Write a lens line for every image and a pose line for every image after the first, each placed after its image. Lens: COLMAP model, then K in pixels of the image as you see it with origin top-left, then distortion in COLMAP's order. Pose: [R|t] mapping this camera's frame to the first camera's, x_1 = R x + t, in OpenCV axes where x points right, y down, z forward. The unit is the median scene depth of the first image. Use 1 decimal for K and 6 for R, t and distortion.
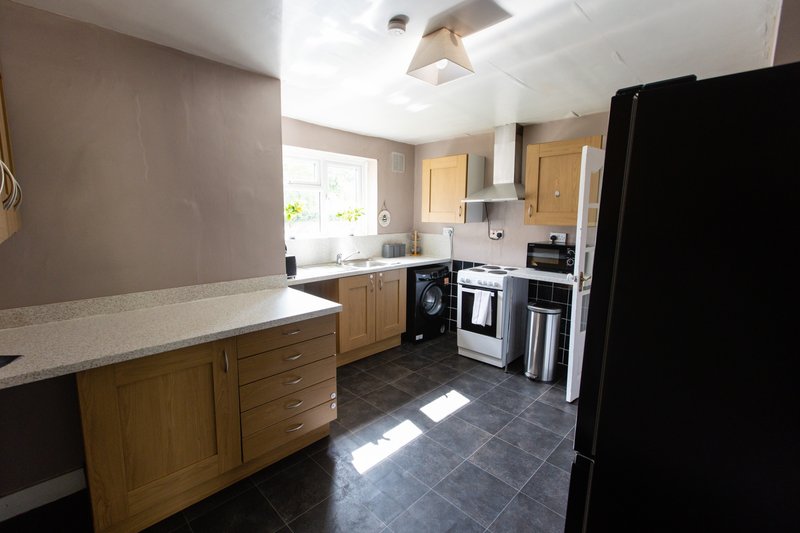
lens RADIAL K [[353.6, 0, 391.5], [0, 353.6, 263.6], [0, 0, 1]] dist [0.001582, 0.000538]
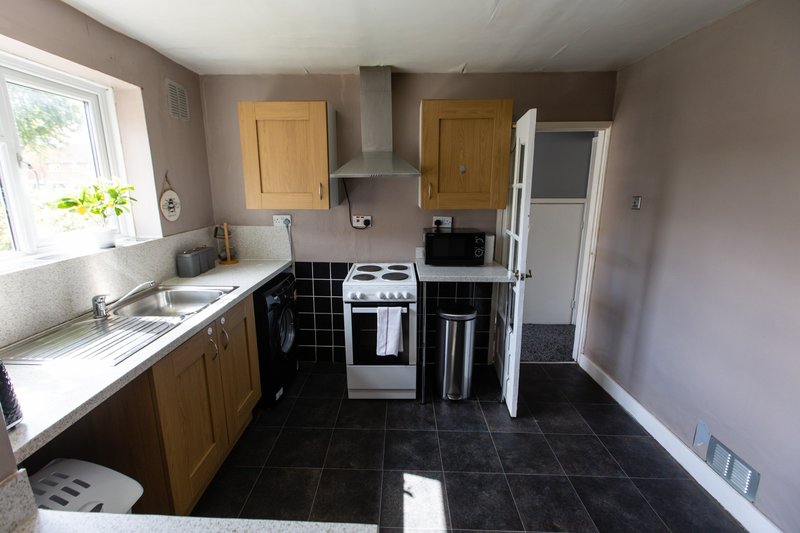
lens RADIAL K [[353.6, 0, 391.5], [0, 353.6, 263.6], [0, 0, 1]] dist [0.001582, 0.000538]
pose [[0.726873, -0.156253, 0.668760, -0.174576], [0.100214, 0.987483, 0.121800, -0.084629], [-0.679421, -0.021514, 0.733434, 0.438008]]
